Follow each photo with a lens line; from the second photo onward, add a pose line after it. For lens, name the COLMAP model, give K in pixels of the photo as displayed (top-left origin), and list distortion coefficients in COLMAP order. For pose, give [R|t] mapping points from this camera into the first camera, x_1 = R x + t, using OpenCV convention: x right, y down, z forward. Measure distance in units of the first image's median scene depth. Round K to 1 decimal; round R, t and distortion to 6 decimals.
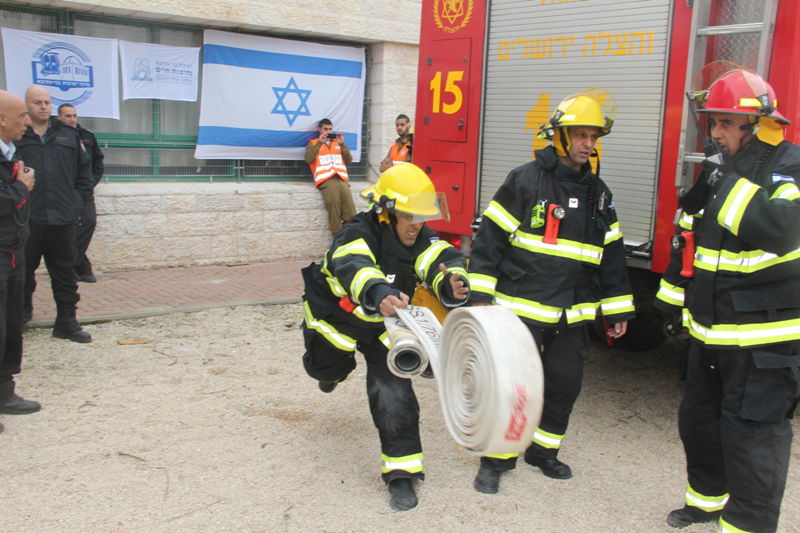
lens RADIAL K [[798.3, 0, 400.0], [0, 798.3, 266.5], [0, 0, 1]] dist [-0.023370, 0.136980]
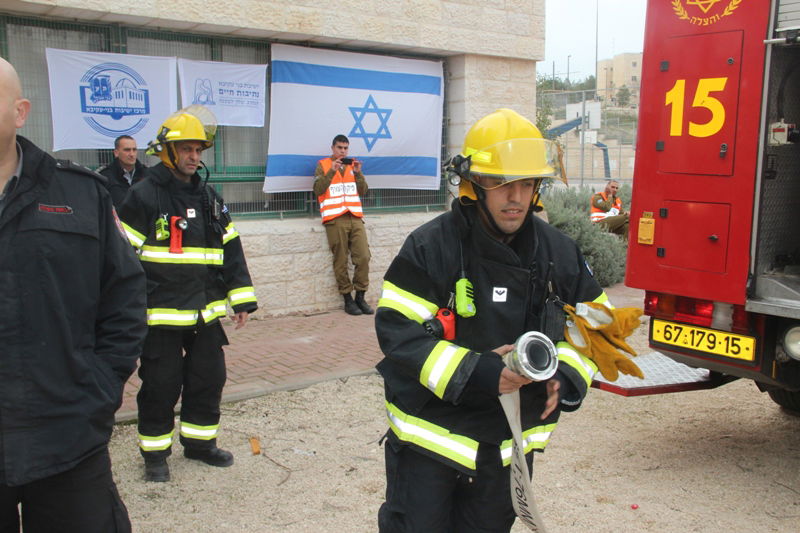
lens RADIAL K [[764.2, 0, 400.0], [0, 764.2, 266.5], [0, 0, 1]] dist [-0.006646, 0.015739]
pose [[0.999469, -0.029333, 0.014181, -0.125520], [0.029527, 0.999471, -0.013652, -0.040386], [-0.013773, 0.014063, 0.999806, 0.173669]]
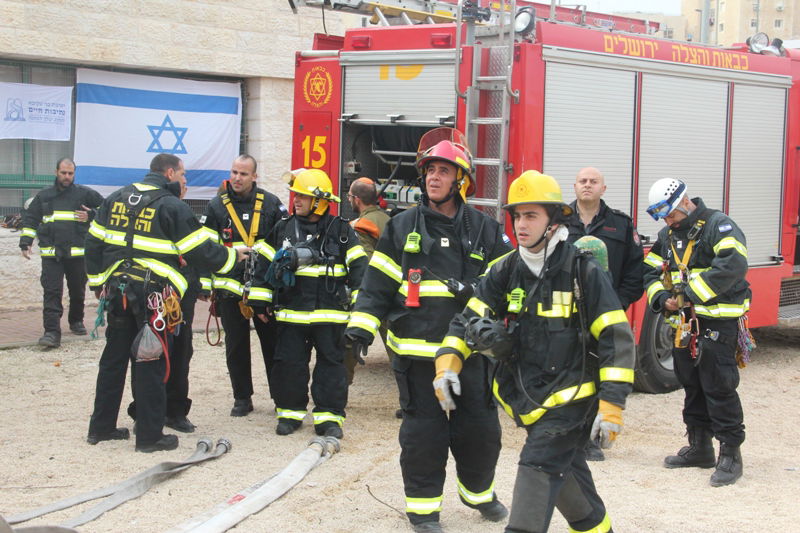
lens RADIAL K [[1216.1, 0, 372.7], [0, 1216.1, 265.0], [0, 0, 1]] dist [0.256683, 0.088505]
pose [[0.997078, -0.015024, 0.074893, 0.000810], [0.020091, 0.997526, -0.067365, 0.056838], [-0.073696, 0.068673, 0.994914, -0.542949]]
